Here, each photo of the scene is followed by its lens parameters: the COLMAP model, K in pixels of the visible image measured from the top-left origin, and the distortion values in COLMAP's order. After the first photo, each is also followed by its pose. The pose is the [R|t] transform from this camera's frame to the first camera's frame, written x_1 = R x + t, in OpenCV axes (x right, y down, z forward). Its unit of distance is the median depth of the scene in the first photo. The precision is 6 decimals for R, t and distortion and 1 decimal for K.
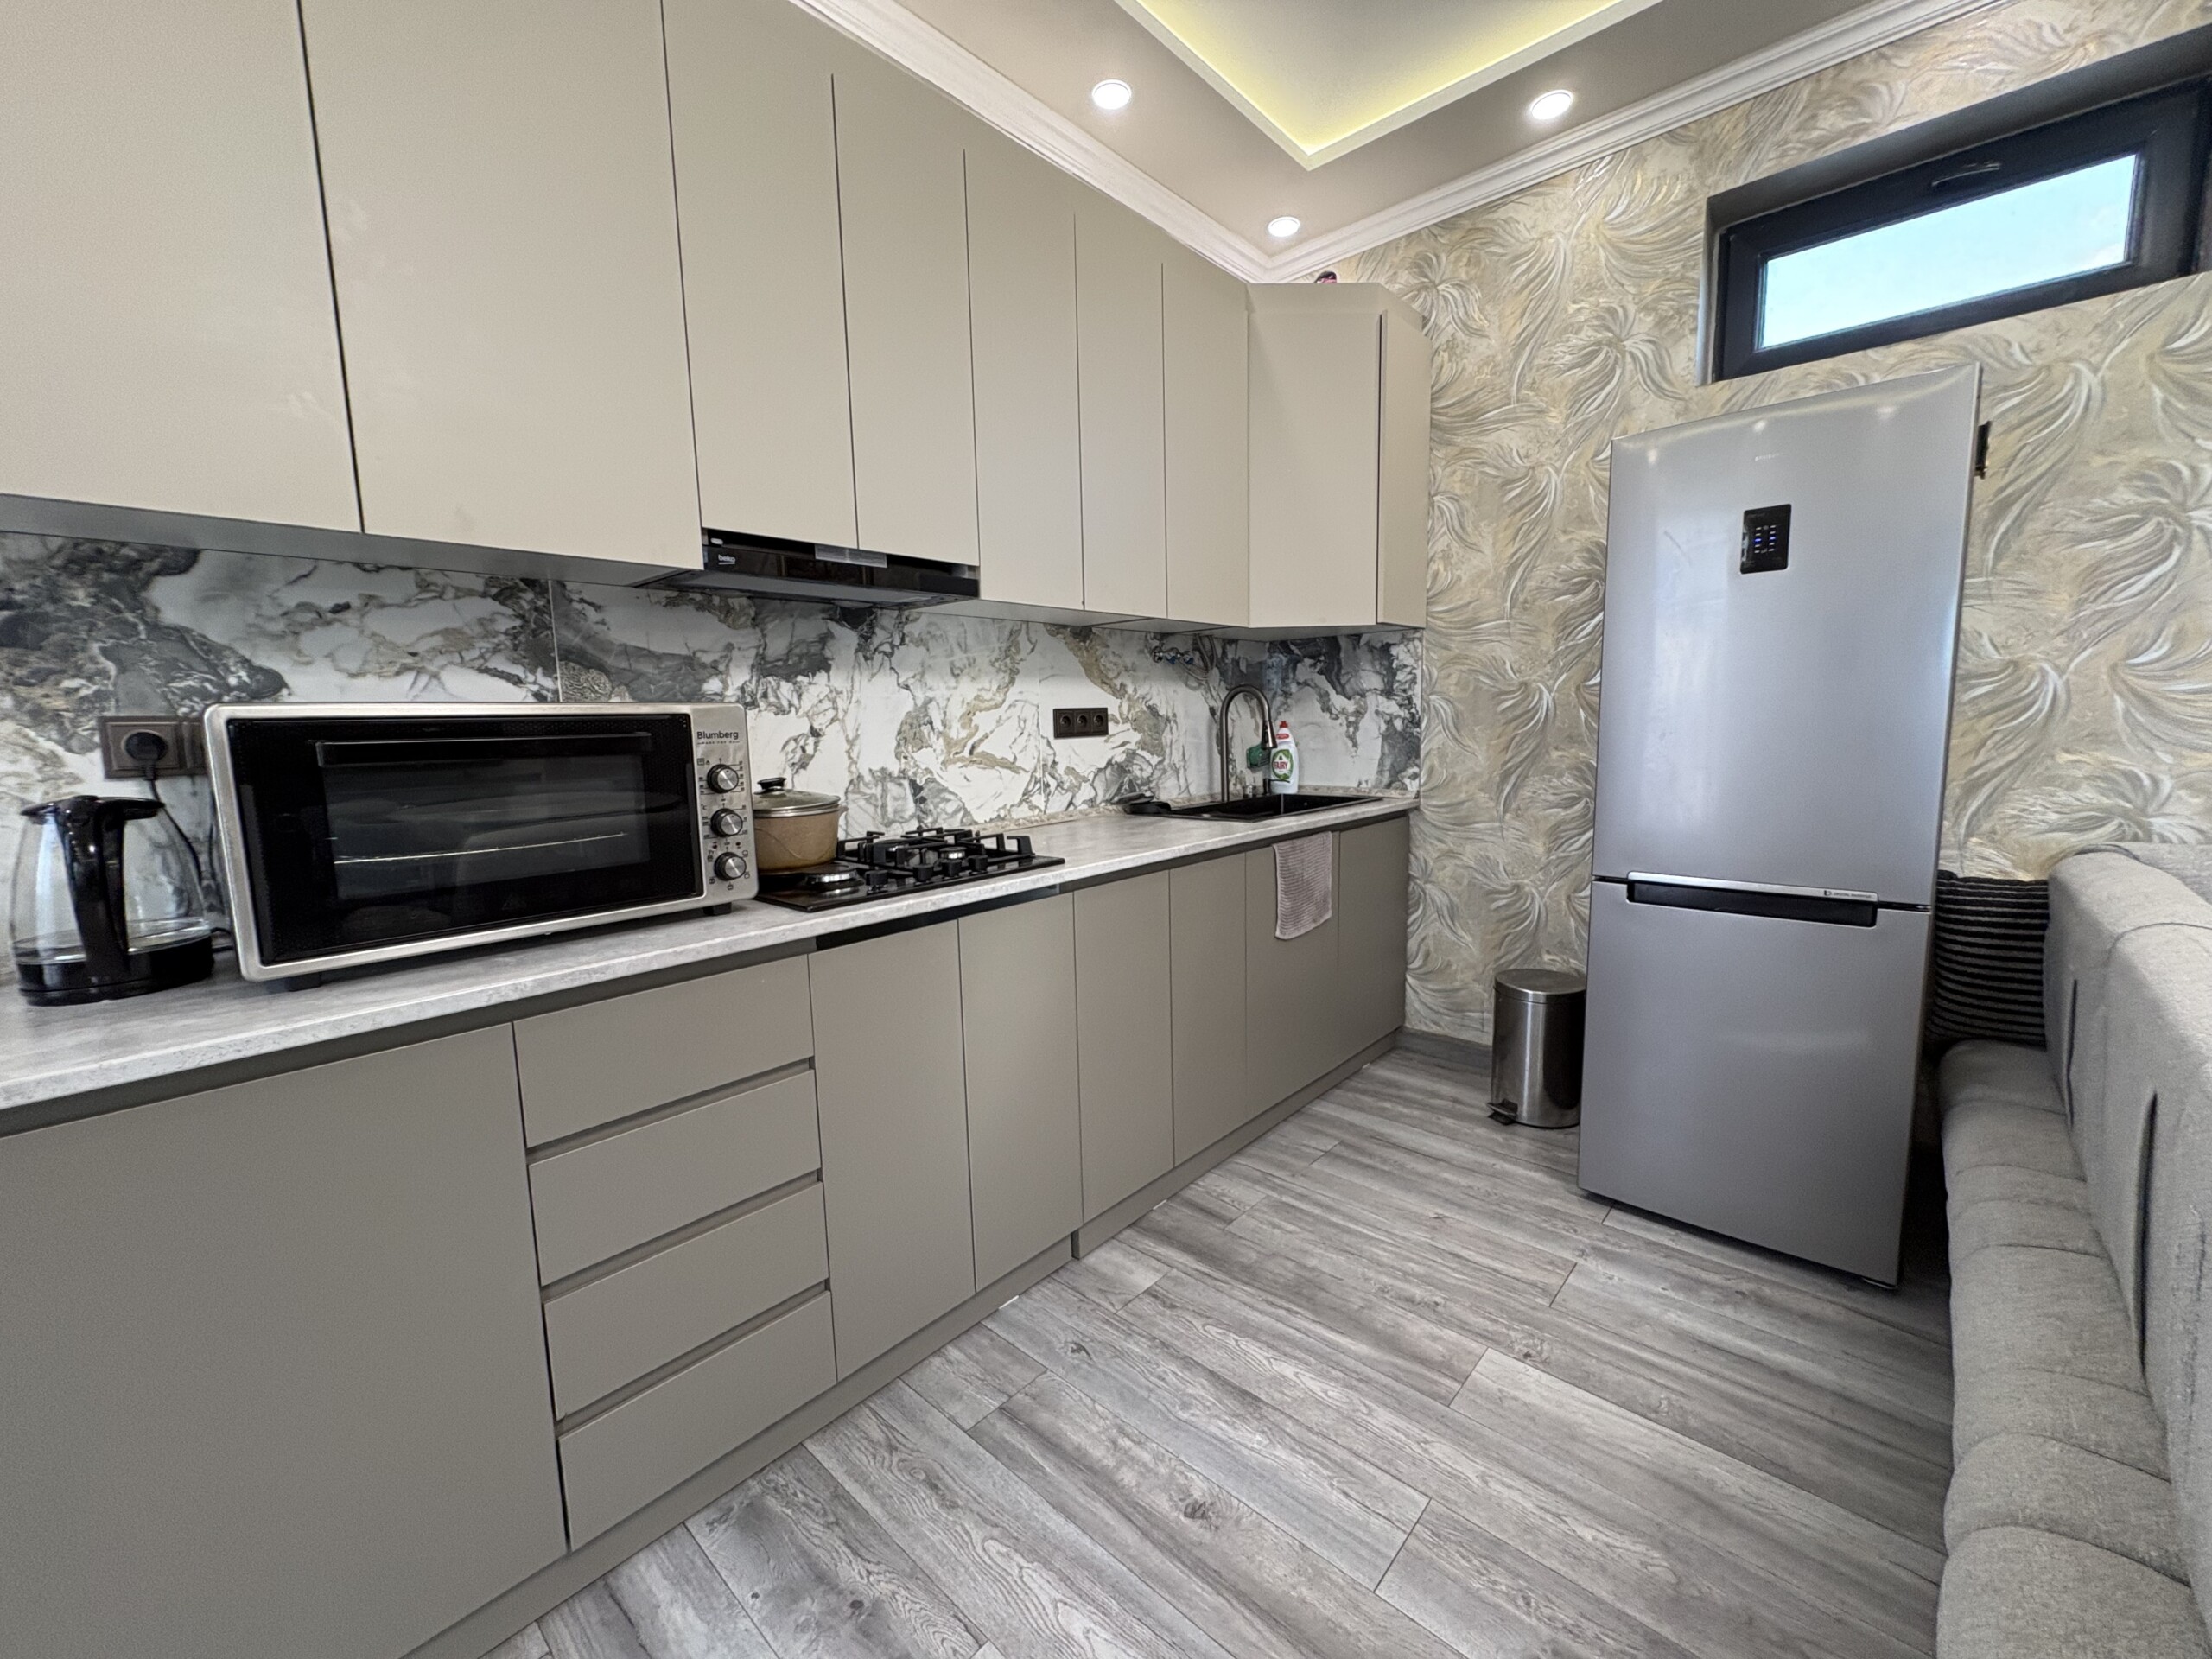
lens RADIAL K [[884.2, 0, 1110.4], [0, 884.2, 829.2], [0, 0, 1]] dist [0.000398, 0.000167]
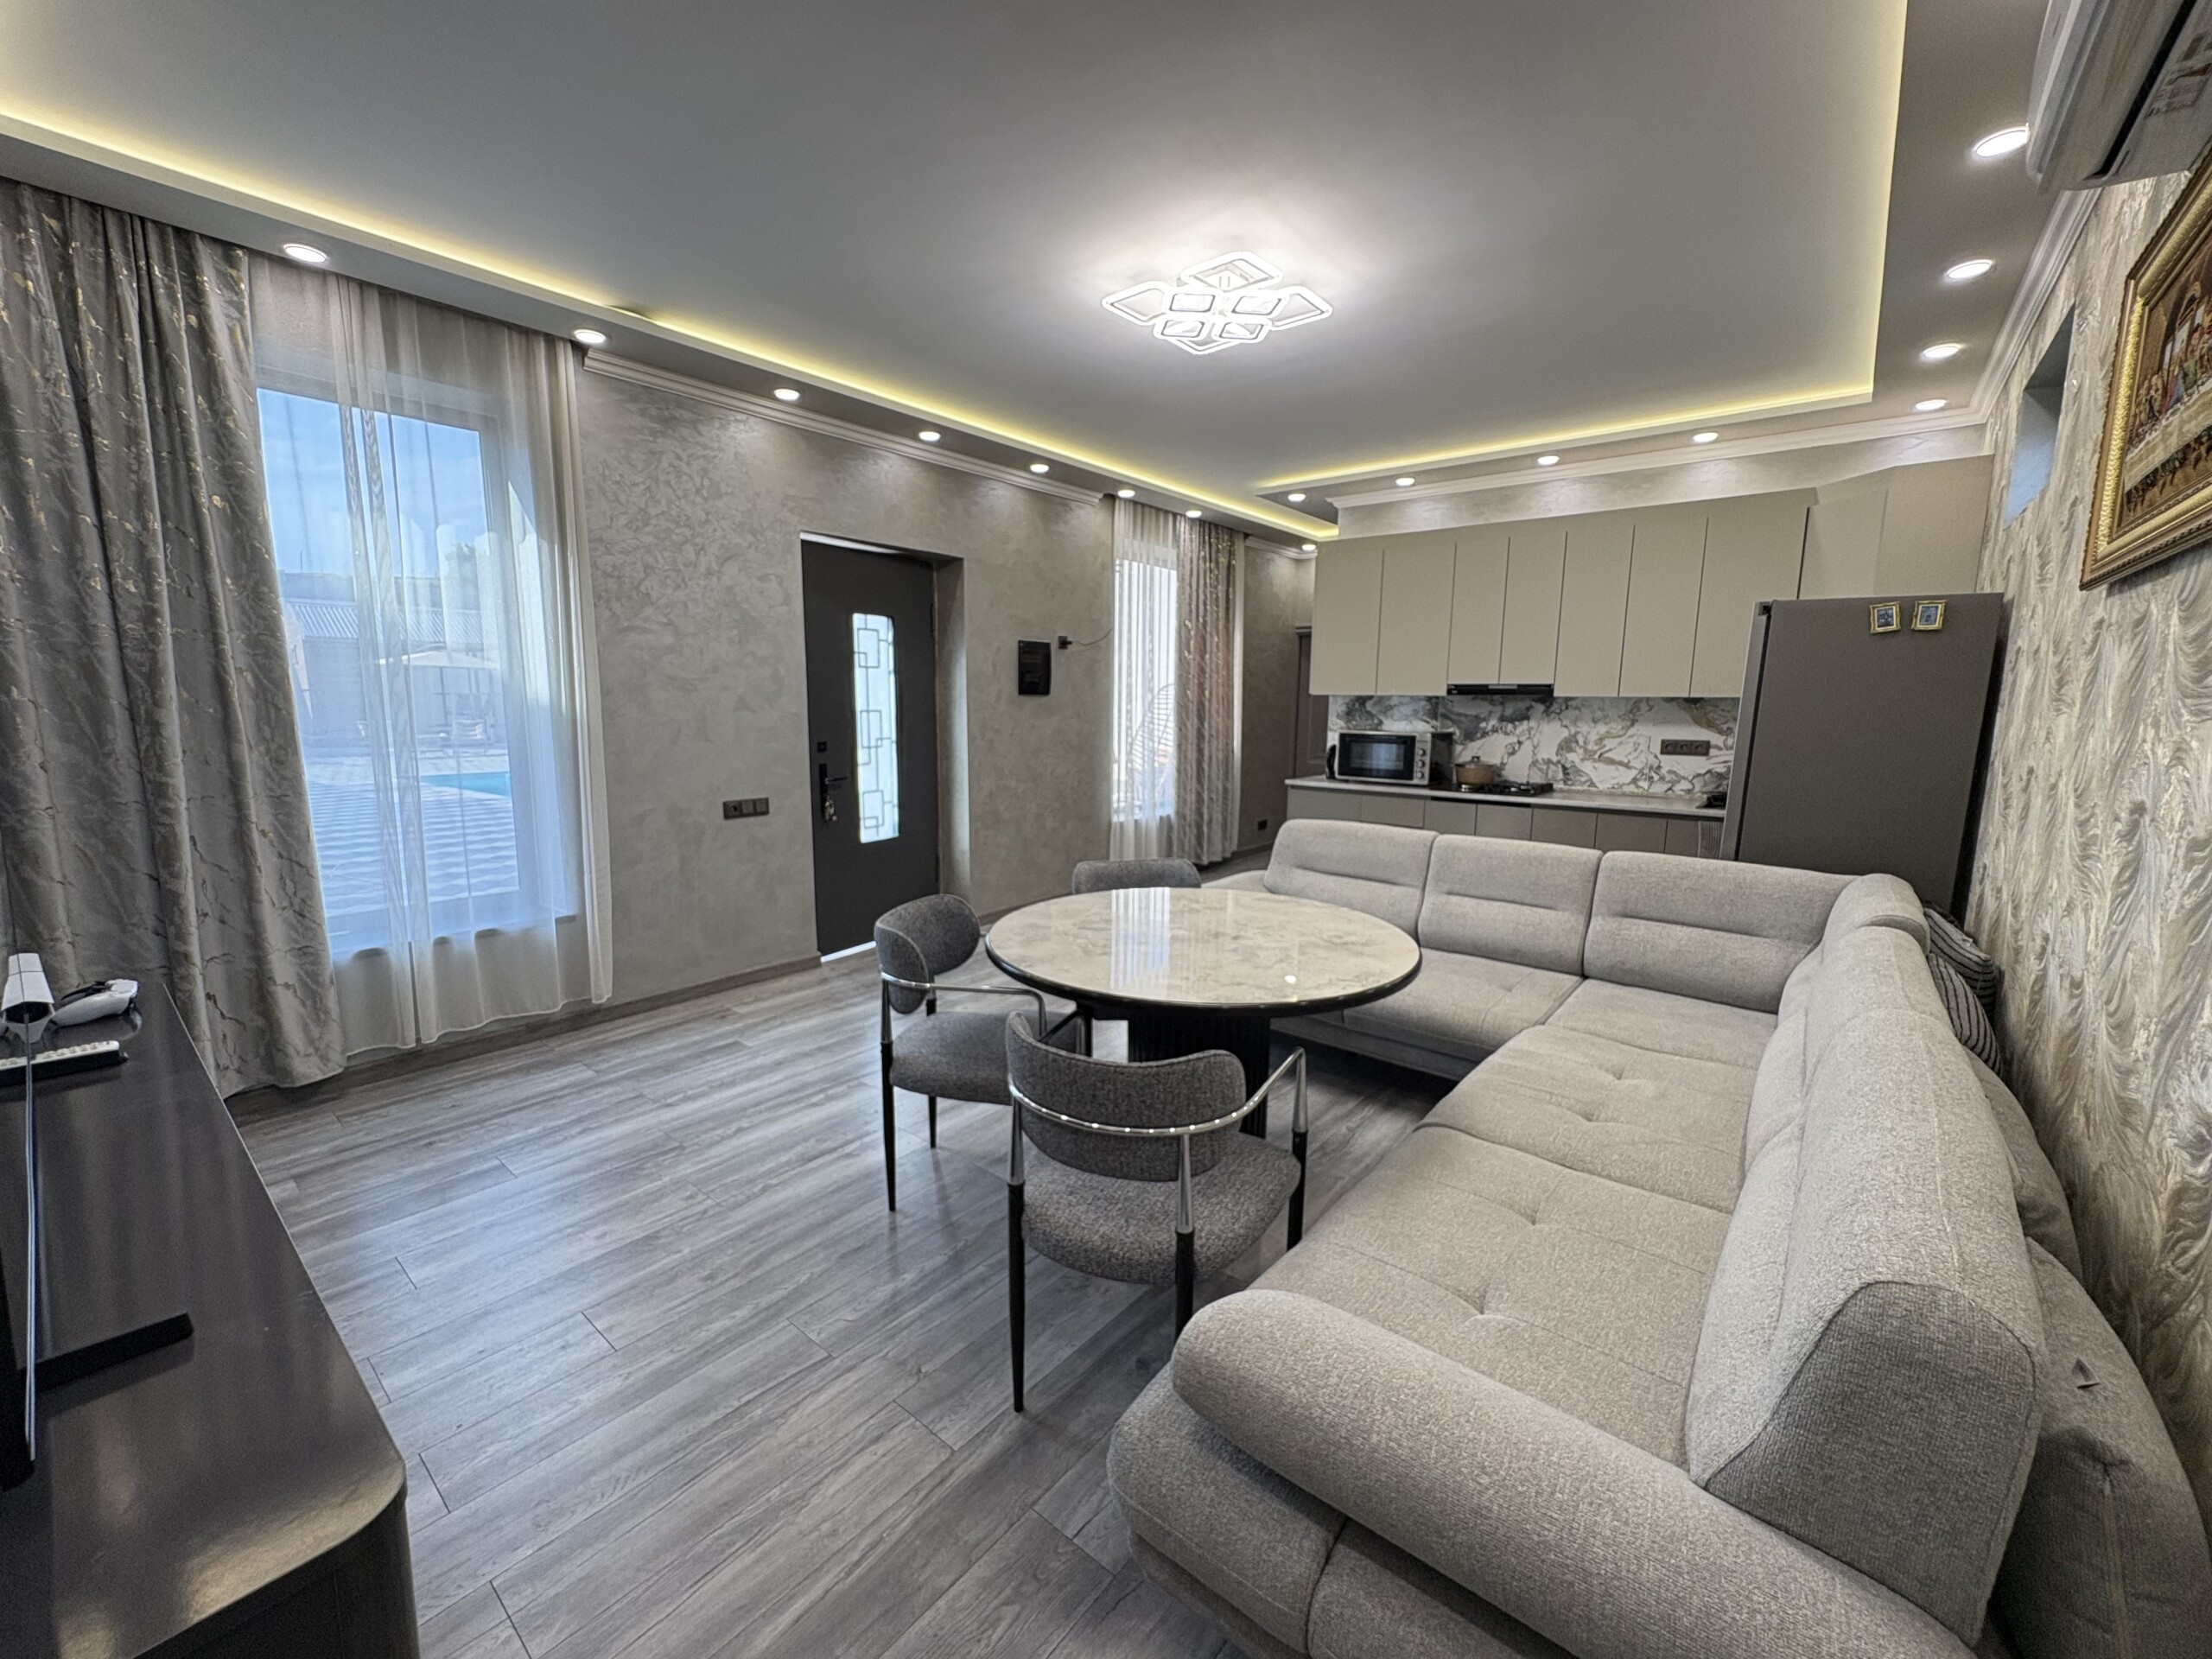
lens RADIAL K [[885.7, 0, 1107.4], [0, 885.7, 830.0], [0, 0, 1]] dist [0.000810, 0.000319]
pose [[0.048998, 0.170454, -0.984147, 1.947054], [-0.136608, 0.977214, 0.162452, -0.096172], [0.989413, 0.126483, 0.071167, -0.350683]]
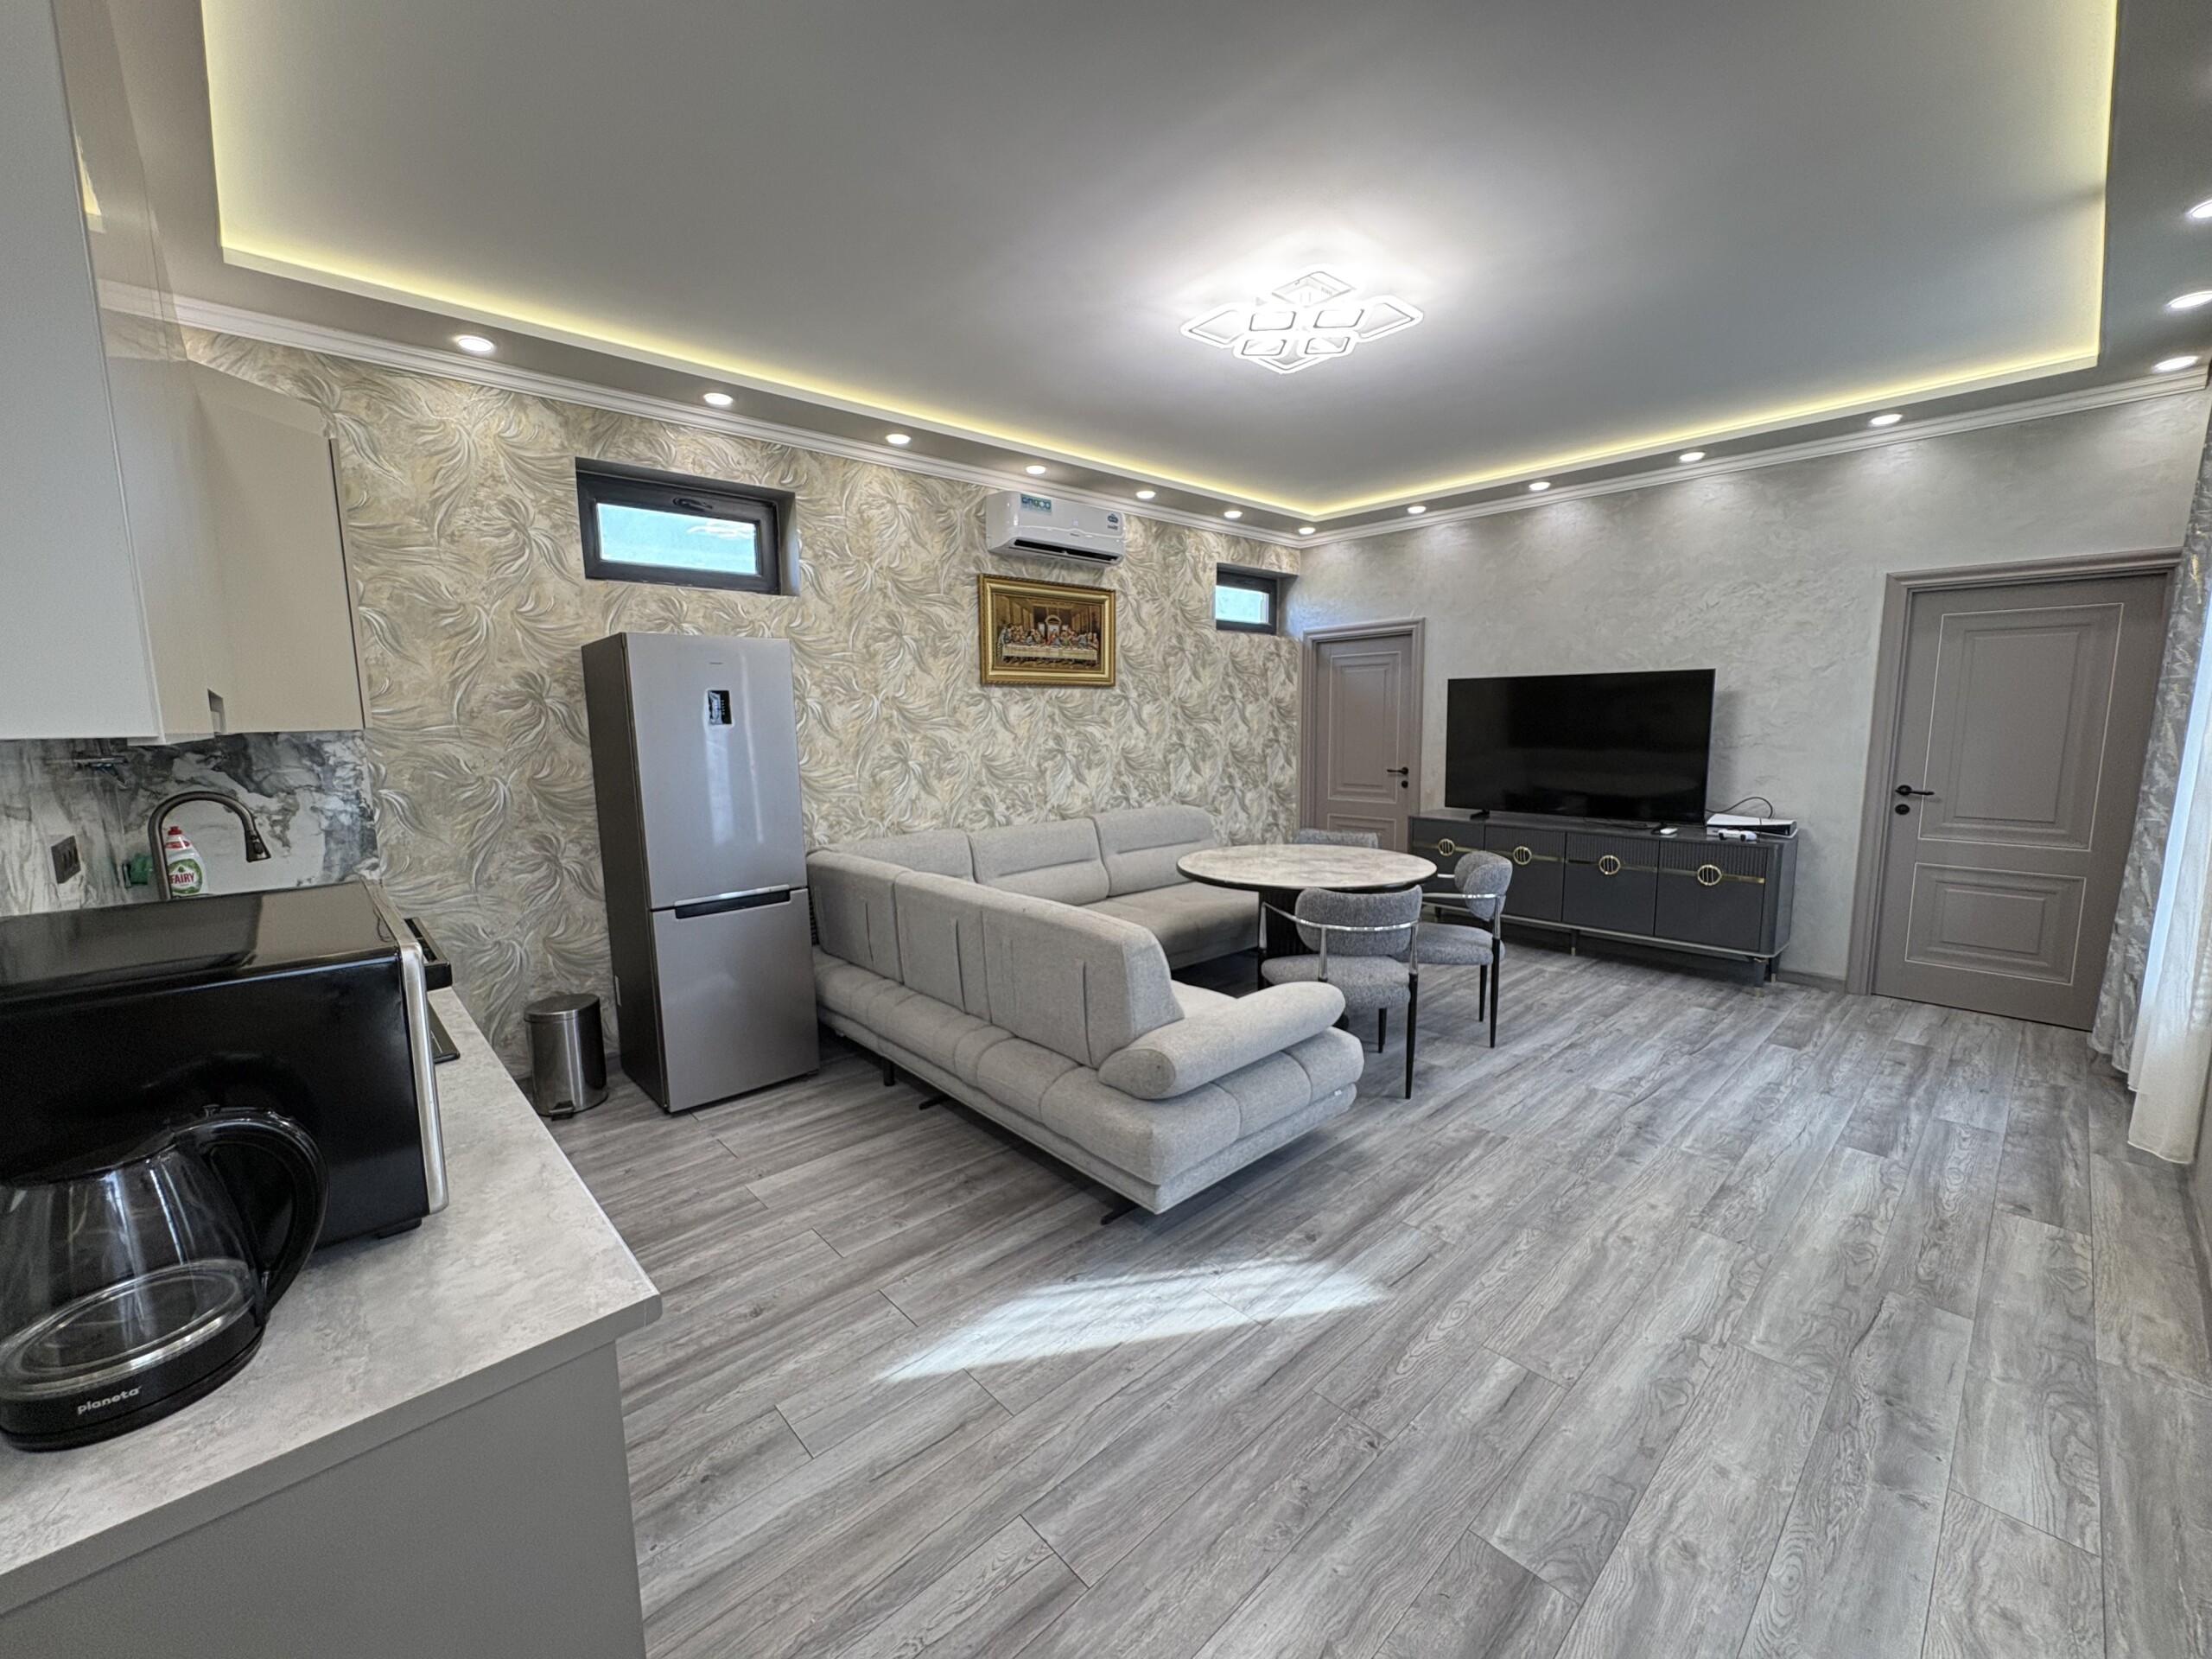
lens RADIAL K [[885.7, 0, 1107.4], [0, 885.7, 830.0], [0, 0, 1]] dist [0.000810, 0.000319]
pose [[0.086025, -0.106982, 0.990533, -0.774707], [0.137641, 0.985961, 0.094534, -0.103571], [-0.986739, 0.128205, 0.099542, 0.039803]]
